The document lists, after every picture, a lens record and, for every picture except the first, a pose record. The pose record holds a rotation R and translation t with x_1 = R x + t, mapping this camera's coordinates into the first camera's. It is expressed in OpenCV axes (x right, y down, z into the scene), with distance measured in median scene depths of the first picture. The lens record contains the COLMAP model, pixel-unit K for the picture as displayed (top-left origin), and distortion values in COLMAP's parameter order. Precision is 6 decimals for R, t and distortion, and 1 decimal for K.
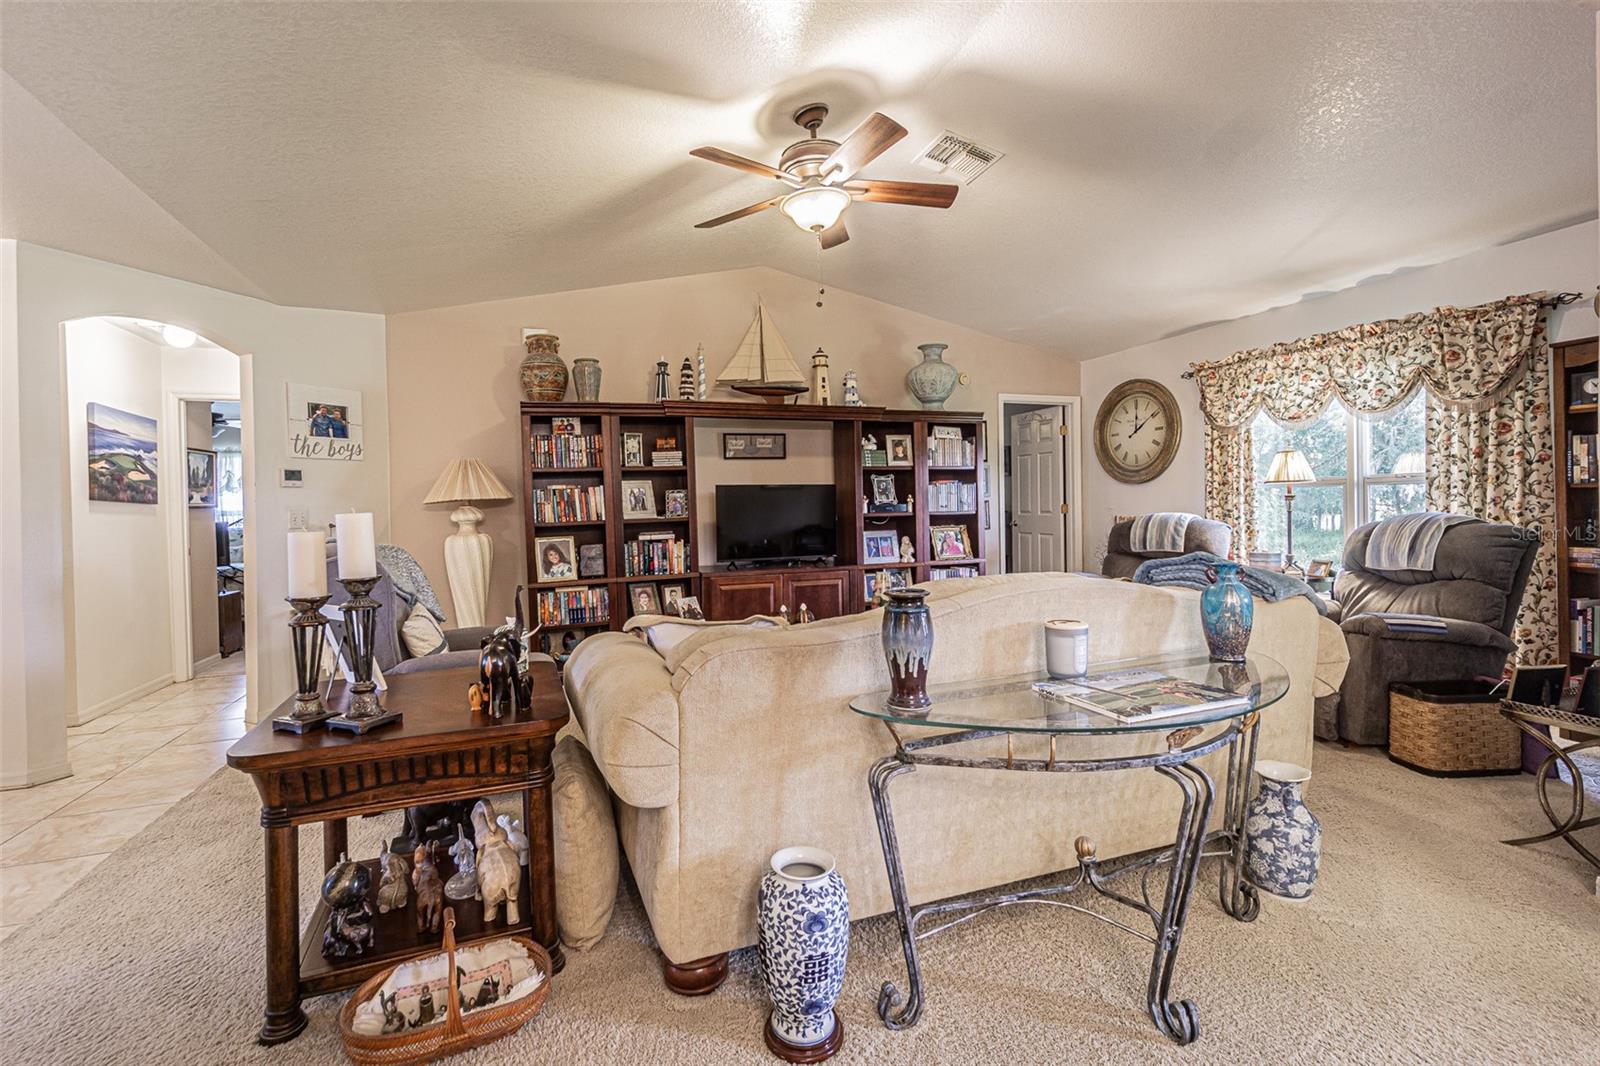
lens RADIAL K [[698.0, 0, 790.6], [0, 698.0, 504.7], [0, 0, 1]] dist [-0.012744, -0.000343]
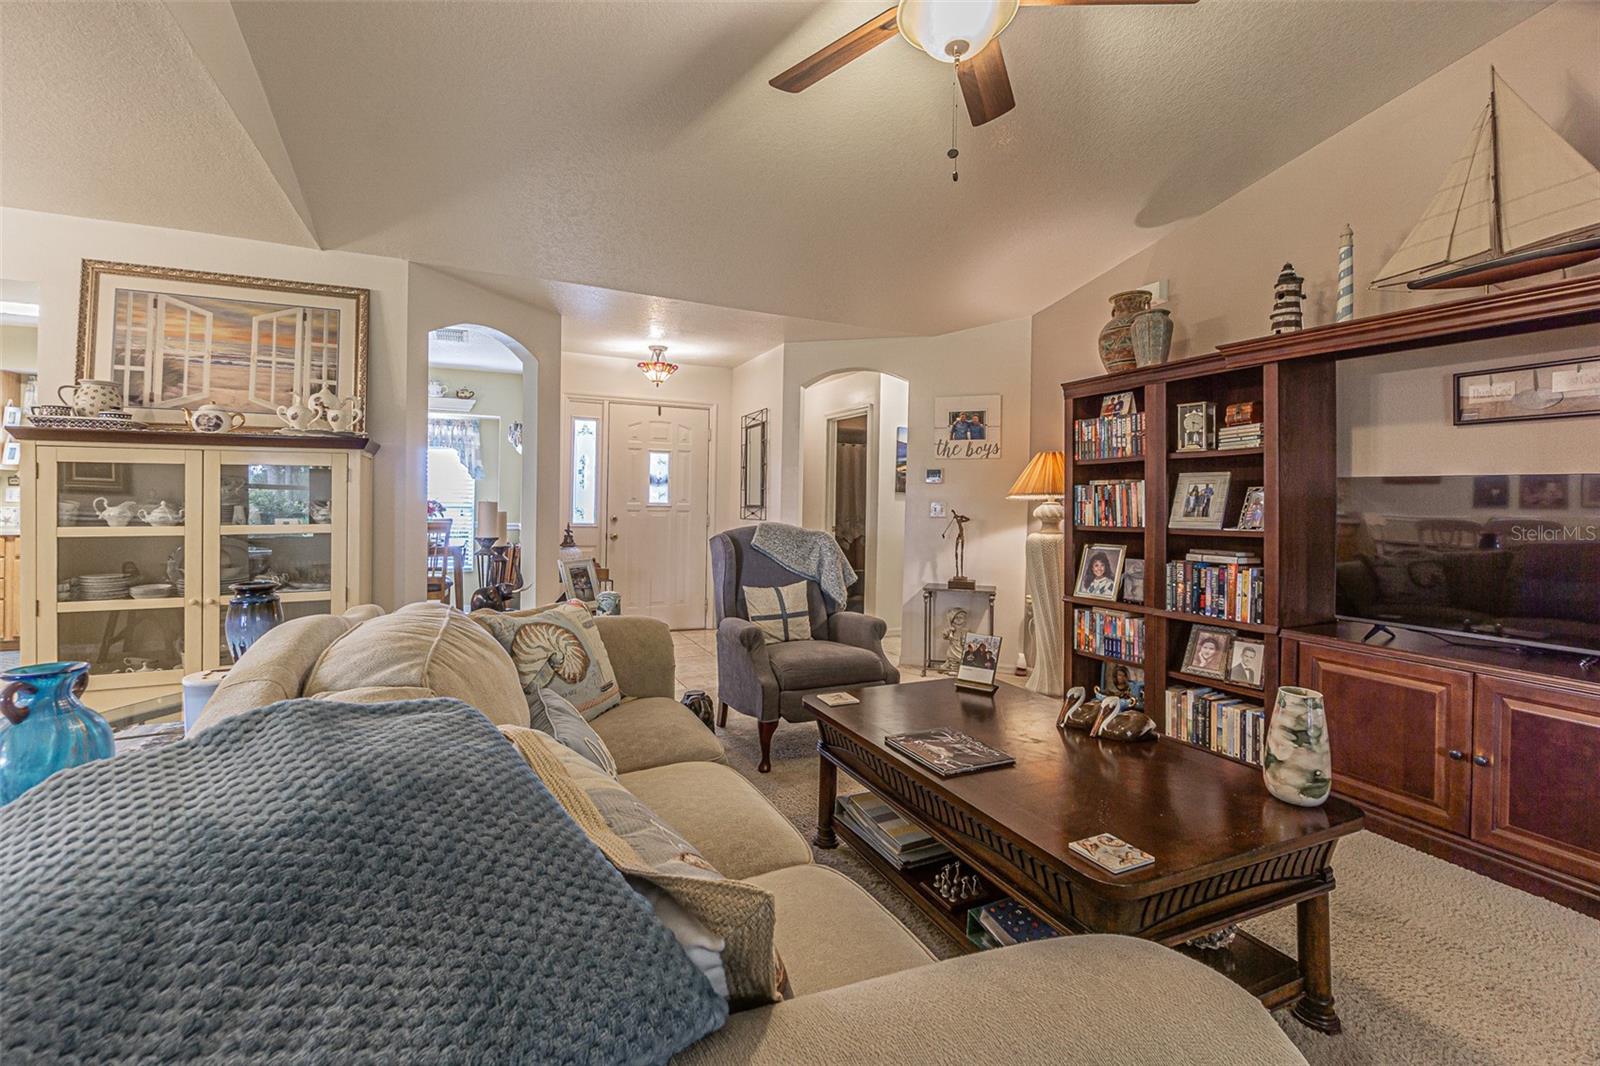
lens RADIAL K [[698.0, 0, 790.6], [0, 698.0, 504.7], [0, 0, 1]] dist [-0.012744, -0.000343]
pose [[0.083550, 0.029614, -0.996063, 0.432050], [-0.017838, 0.999443, 0.028218, -0.015759], [0.996344, 0.015410, 0.084032, 0.569500]]
